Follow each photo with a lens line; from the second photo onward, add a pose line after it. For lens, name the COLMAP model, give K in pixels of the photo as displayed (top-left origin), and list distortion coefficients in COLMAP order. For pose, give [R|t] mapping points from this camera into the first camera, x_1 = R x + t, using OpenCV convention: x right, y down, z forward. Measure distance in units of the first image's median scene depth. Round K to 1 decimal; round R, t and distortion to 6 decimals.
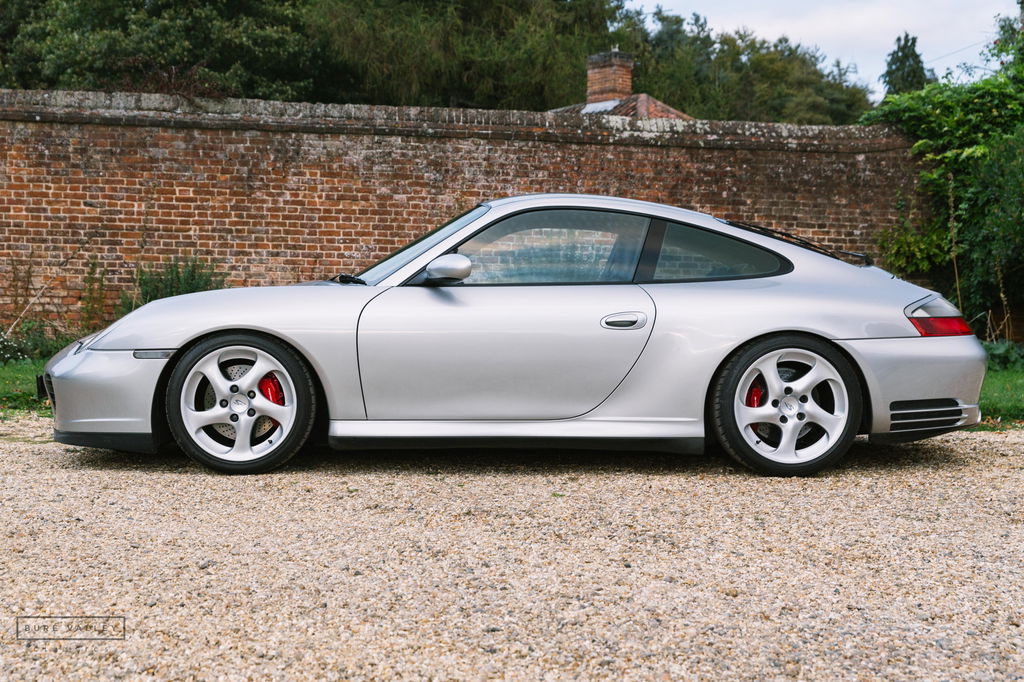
lens RADIAL K [[1592.0, 0, 513.0], [0, 1592.0, 346.7], [0, 0, 1]] dist [-0.006871, 0.000000]
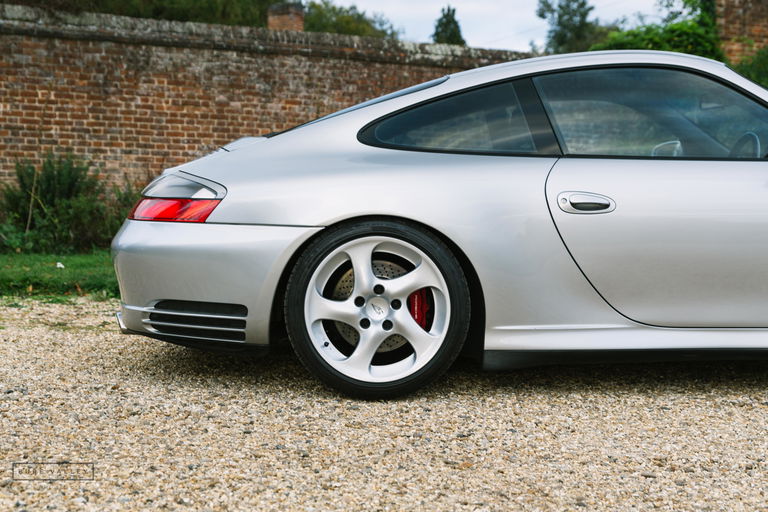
lens RADIAL K [[1101.5, 0, 365.6], [0, 1101.5, 260.9], [0, 0, 1]] dist [-0.000570, 0.000000]
pose [[0.977328, -0.008566, 0.211558, -0.152316], [0.001616, 0.999454, 0.033004, -0.006055], [-0.211725, -0.031914, 0.976808, 0.194685]]
